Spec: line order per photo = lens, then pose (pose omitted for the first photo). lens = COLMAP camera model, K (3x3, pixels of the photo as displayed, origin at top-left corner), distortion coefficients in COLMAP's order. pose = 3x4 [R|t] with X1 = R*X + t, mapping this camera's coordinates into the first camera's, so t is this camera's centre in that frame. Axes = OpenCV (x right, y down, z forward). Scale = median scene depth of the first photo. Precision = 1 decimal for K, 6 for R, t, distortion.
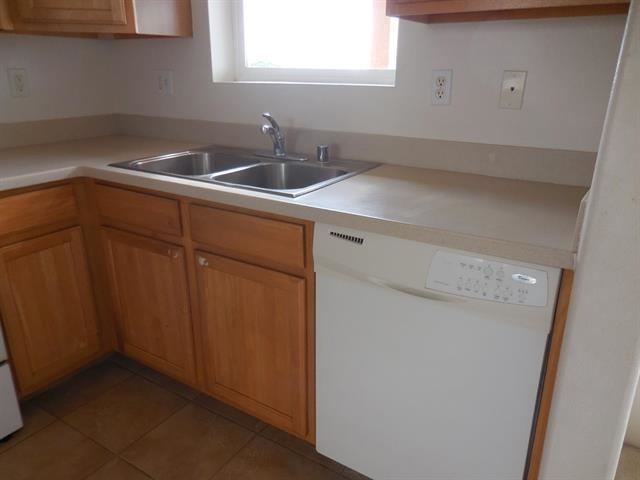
lens RADIAL K [[483.5, 0, 311.6], [0, 483.5, 240.0], [0, 0, 1]] dist [0.004837, 0.003041]
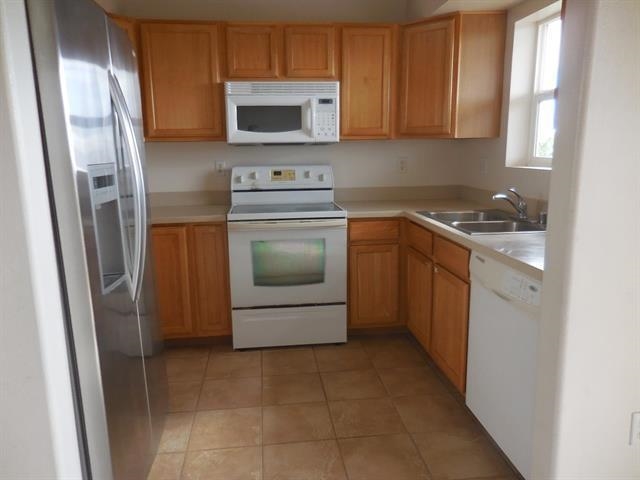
lens RADIAL K [[483.5, 0, 311.6], [0, 483.5, 240.0], [0, 0, 1]] dist [0.004837, 0.003041]
pose [[0.629096, 0.136895, -0.765178, 0.697555], [-0.247043, 0.968545, -0.029829, 0.089745], [0.737026, 0.207797, 0.643127, -0.387056]]
